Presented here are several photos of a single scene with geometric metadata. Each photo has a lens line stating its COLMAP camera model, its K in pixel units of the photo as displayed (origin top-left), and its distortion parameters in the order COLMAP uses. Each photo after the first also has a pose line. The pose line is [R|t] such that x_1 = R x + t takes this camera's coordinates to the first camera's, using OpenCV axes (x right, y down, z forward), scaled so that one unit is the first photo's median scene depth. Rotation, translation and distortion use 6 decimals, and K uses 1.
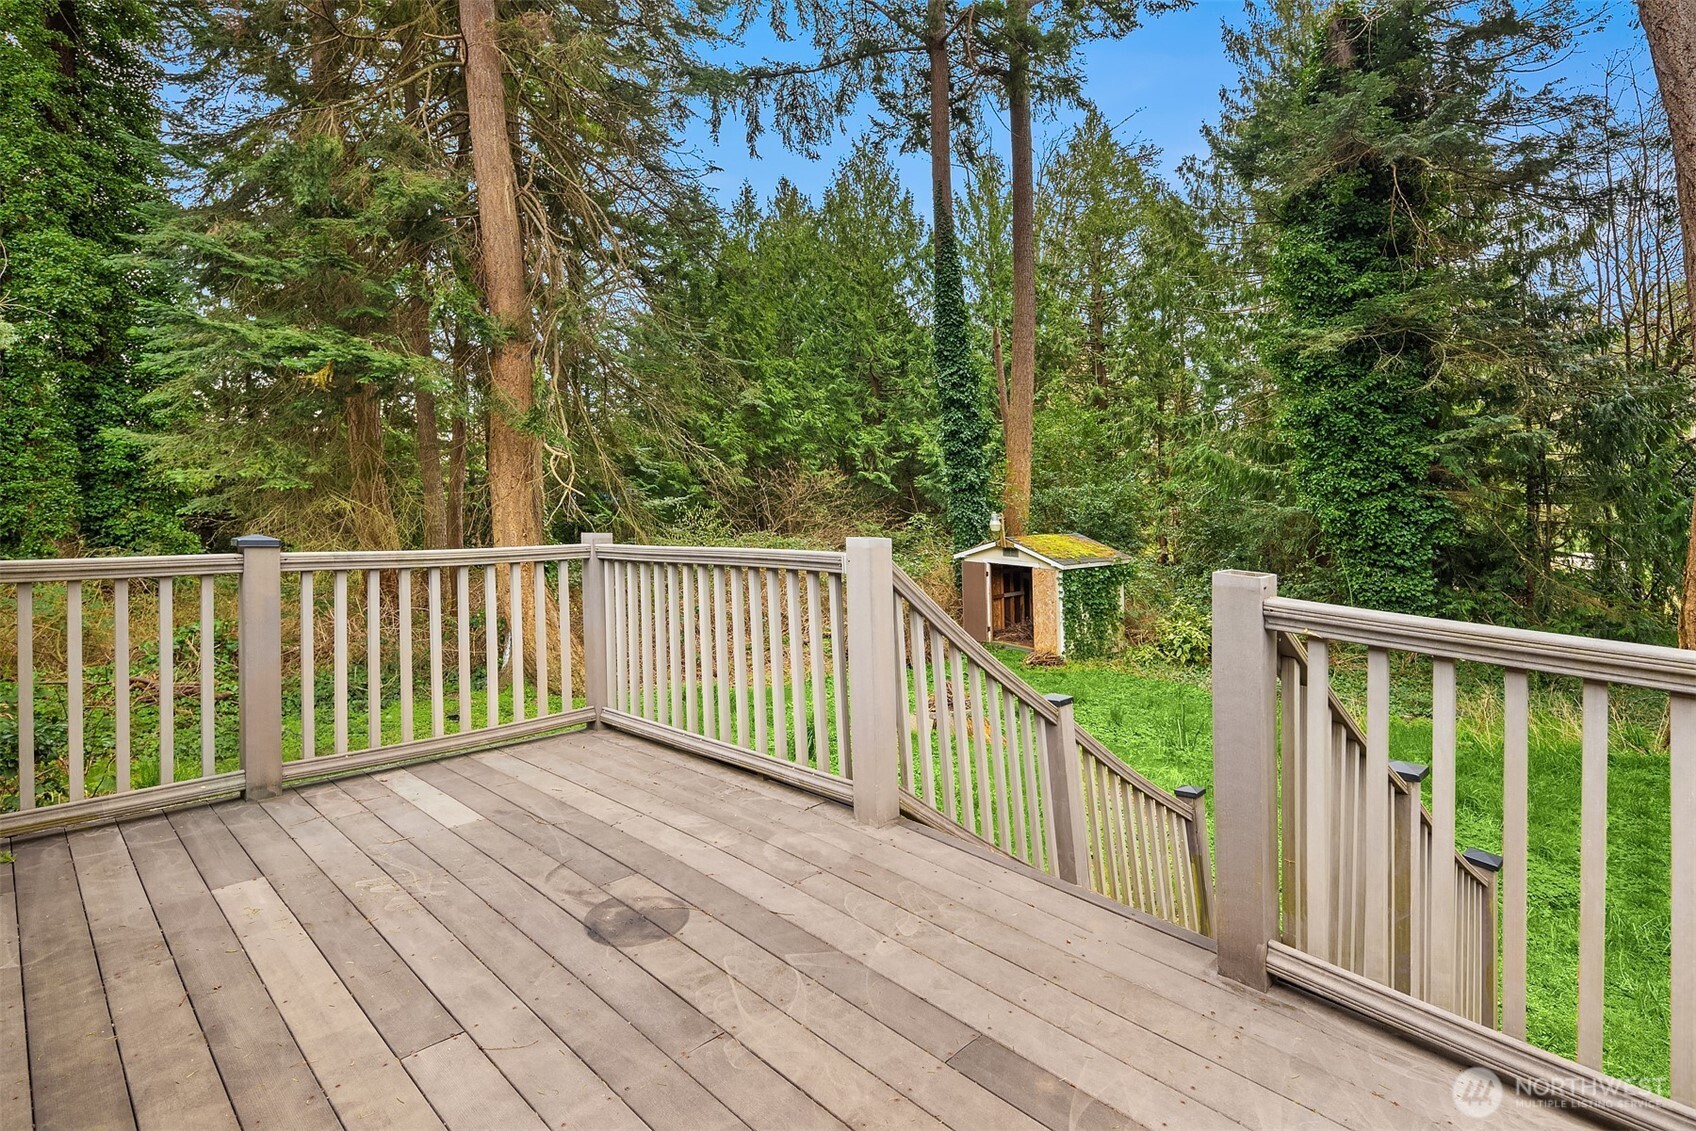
lens RADIAL K [[874.3, 0, 839.0], [0, 874.3, 499.2], [0, 0, 1]] dist [0.001137, -0.001529]
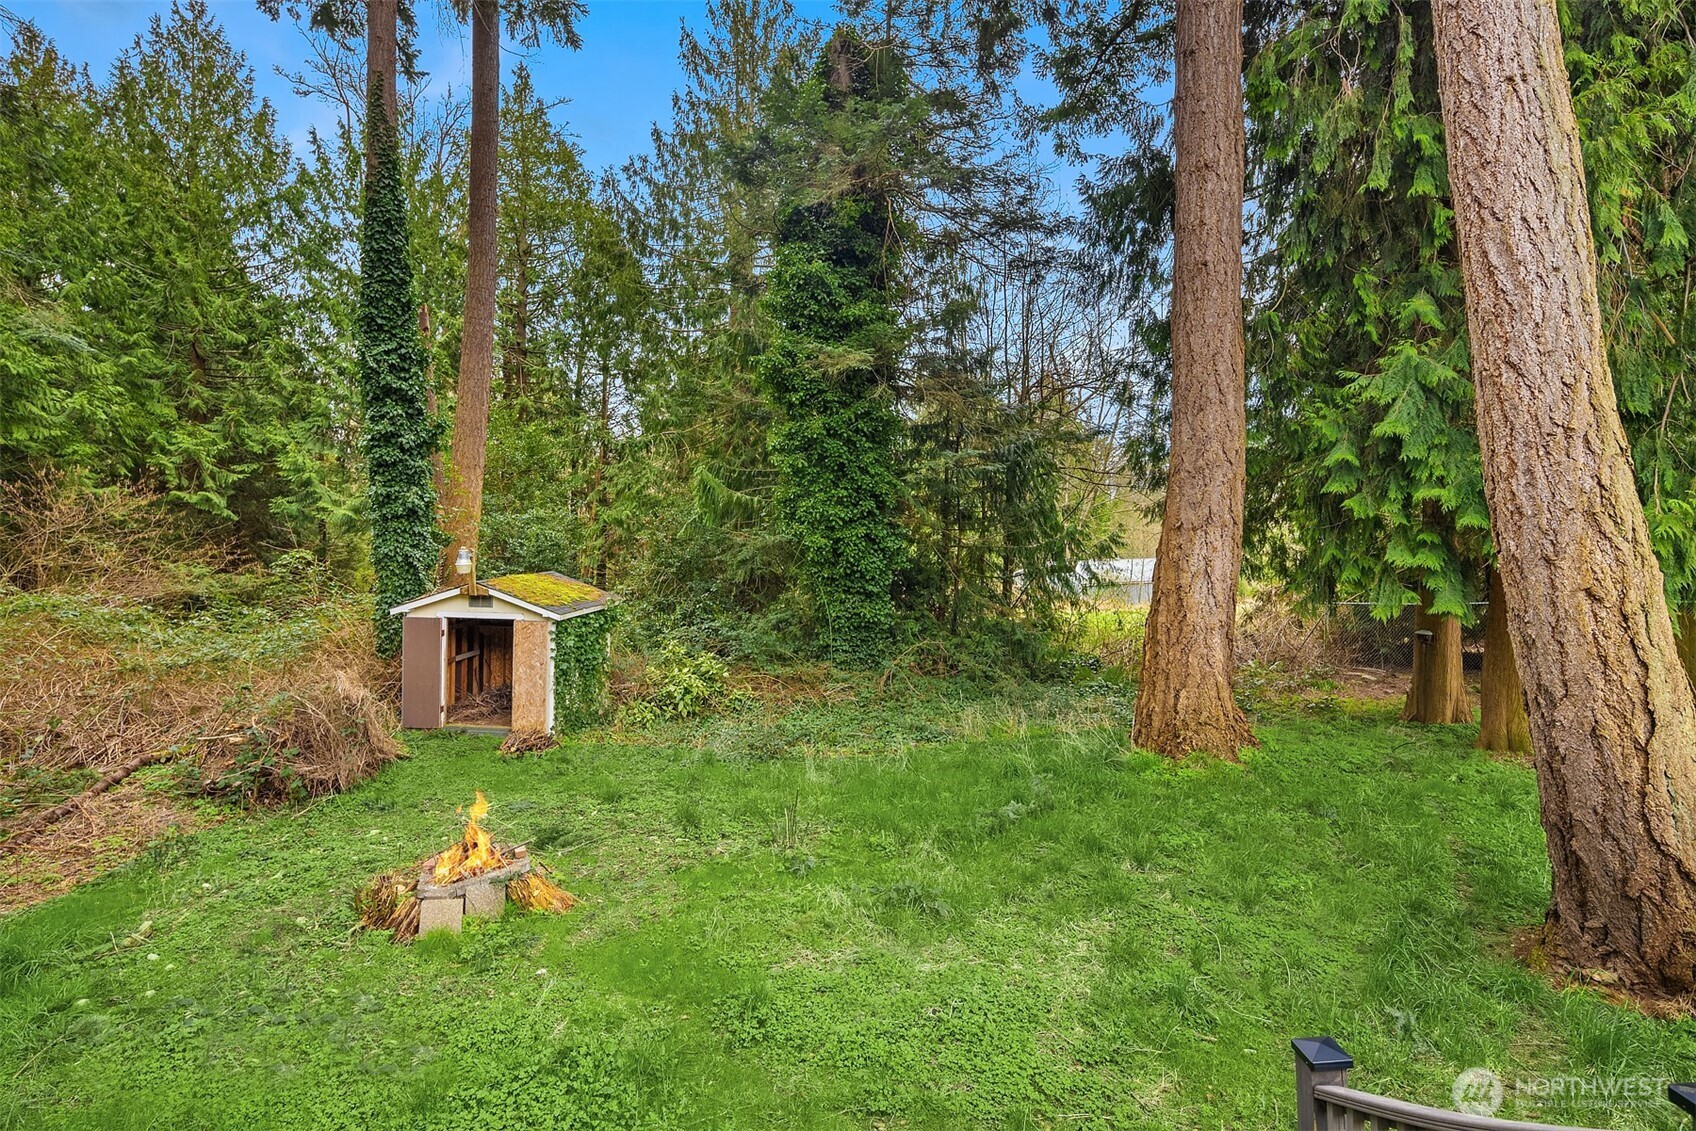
lens RADIAL K [[874.3, 0, 839.0], [0, 874.3, 499.2], [0, 0, 1]] dist [0.001137, -0.001529]
pose [[0.746763, 0.016625, 0.664882, -0.066266], [0.005879, 0.999483, -0.031595, -0.000067], [-0.665064, 0.027503, 0.746280, 0.236034]]
